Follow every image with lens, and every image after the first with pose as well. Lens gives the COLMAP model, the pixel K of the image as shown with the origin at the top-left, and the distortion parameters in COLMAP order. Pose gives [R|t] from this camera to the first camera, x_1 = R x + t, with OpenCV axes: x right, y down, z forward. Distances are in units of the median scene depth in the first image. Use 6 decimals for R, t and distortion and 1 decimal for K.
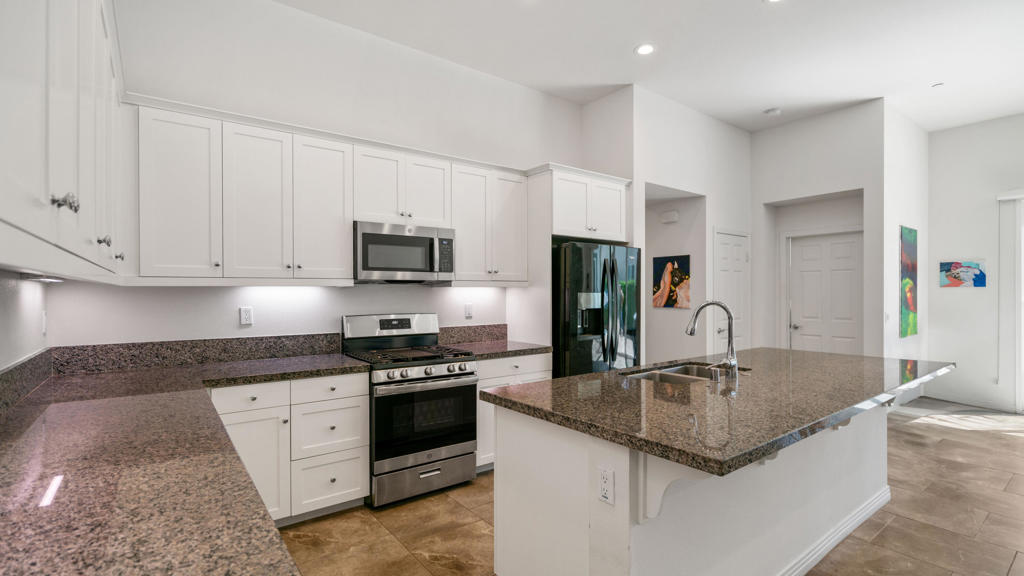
lens RADIAL K [[467.6, 0, 515.0], [0, 467.6, 294.8], [0, 0, 1]] dist [-0.000864, 0.000052]
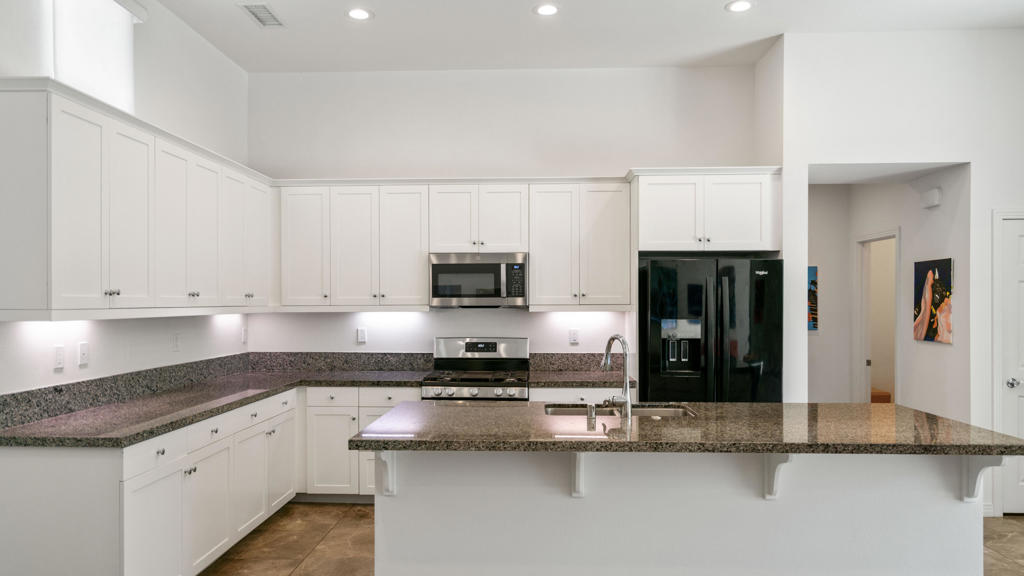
lens RADIAL K [[705.3, 0, 512.0], [0, 705.3, 288.0], [0, 0, 1]] dist [-0.000442, 0.001039]
pose [[0.765454, -0.012435, -0.643370, 0.795434], [-0.003726, 0.999711, -0.023756, -0.031241], [0.643480, 0.020581, 0.765186, -0.150289]]
